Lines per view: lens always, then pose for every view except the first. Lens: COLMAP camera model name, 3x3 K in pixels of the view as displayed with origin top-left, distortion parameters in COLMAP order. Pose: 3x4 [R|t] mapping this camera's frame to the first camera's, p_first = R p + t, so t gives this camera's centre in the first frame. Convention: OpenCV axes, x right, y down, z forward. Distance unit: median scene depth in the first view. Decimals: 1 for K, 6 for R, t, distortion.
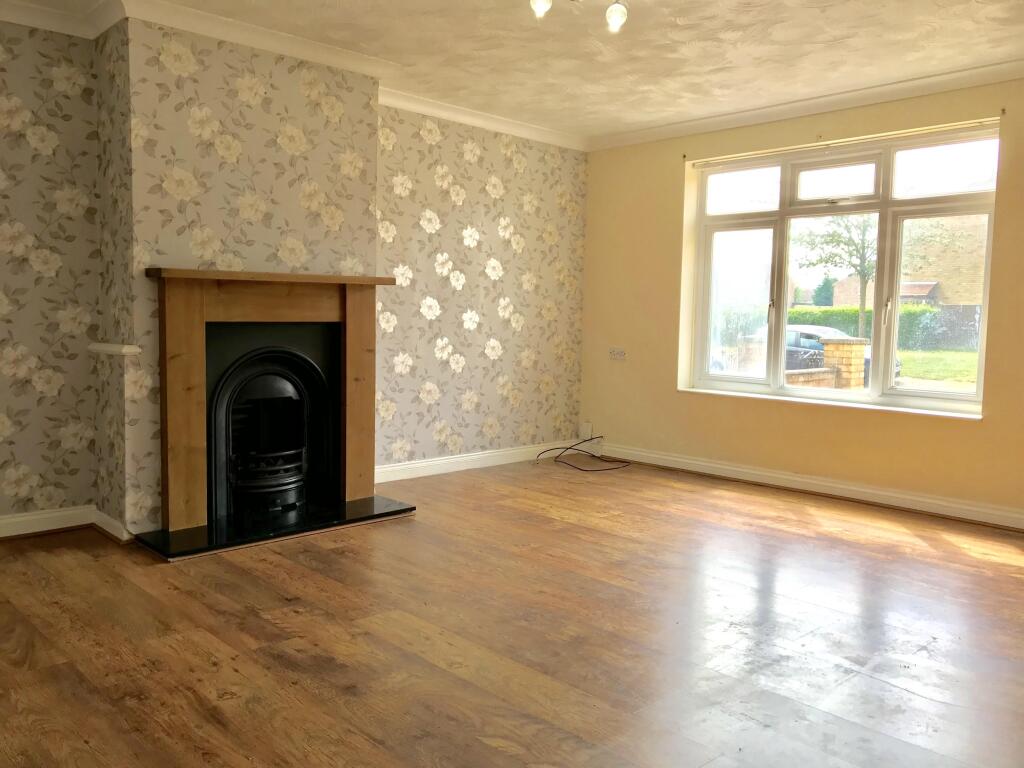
lens RADIAL K [[843.7, 0, 509.3], [0, 843.7, 380.8], [0, 0, 1]] dist [0.002493, 0.003658]
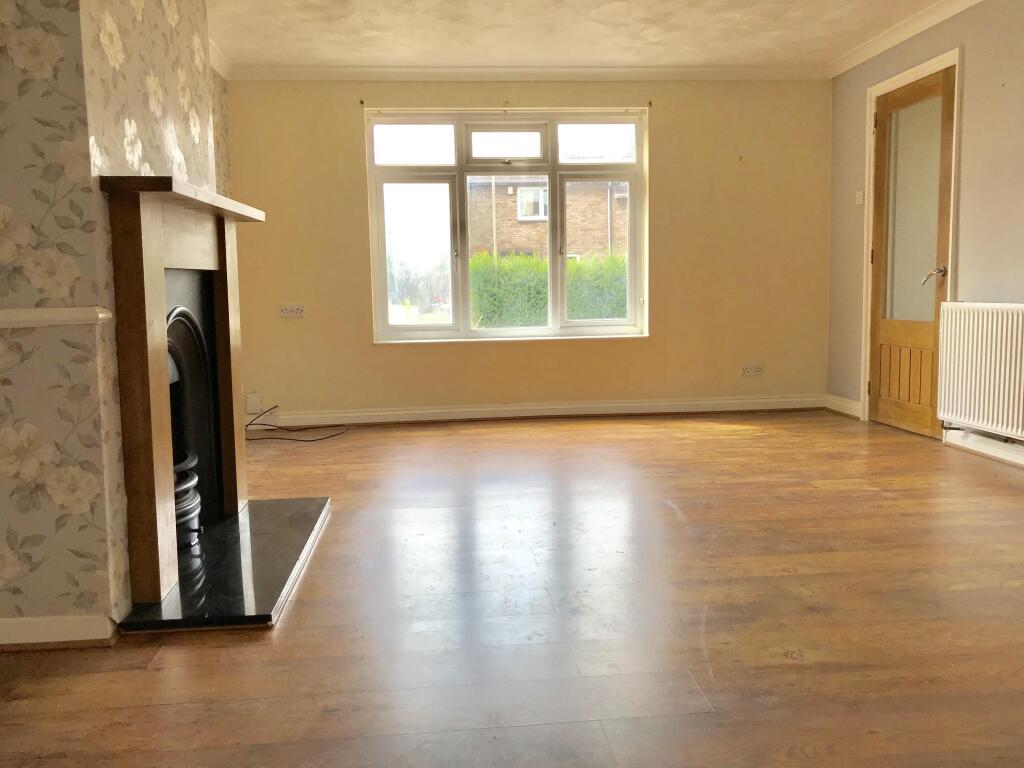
lens RADIAL K [[843.7, 0, 509.3], [0, 843.7, 380.8], [0, 0, 1]] dist [0.002493, 0.003658]
pose [[0.617960, -0.117482, 0.777382, -0.536304], [0.093188, 0.992747, 0.075951, -0.006489], [-0.780667, 0.025509, 0.624426, 0.300759]]
